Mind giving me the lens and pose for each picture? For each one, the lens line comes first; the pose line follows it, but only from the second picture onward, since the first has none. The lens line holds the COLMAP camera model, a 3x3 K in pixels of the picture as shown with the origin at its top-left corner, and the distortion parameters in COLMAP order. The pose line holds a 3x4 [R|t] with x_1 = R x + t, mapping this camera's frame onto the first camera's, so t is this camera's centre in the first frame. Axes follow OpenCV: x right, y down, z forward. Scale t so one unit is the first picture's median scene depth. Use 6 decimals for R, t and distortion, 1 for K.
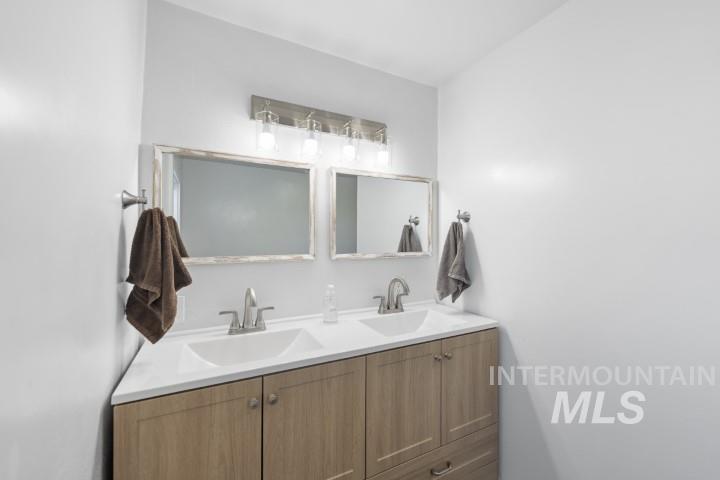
lens RADIAL K [[295.6, 0, 360.4], [0, 295.6, 237.3], [0, 0, 1]] dist [-0.001824, -0.001043]
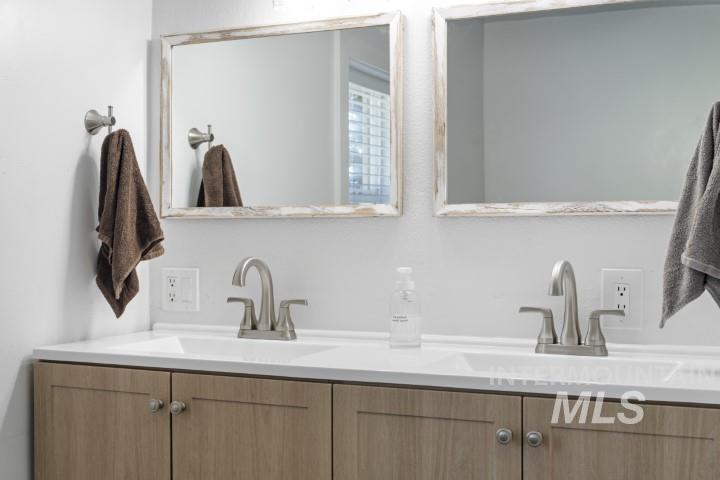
lens RADIAL K [[981.8, 0, 358.5], [0, 981.8, 238.2], [0, 0, 1]] dist [-0.010121, 0.000000]
pose [[0.610552, -0.001263, -0.791975, 1.238627], [0.004633, 0.999987, 0.001976, 0.129254], [0.791963, -0.004876, 0.610550, -0.001230]]
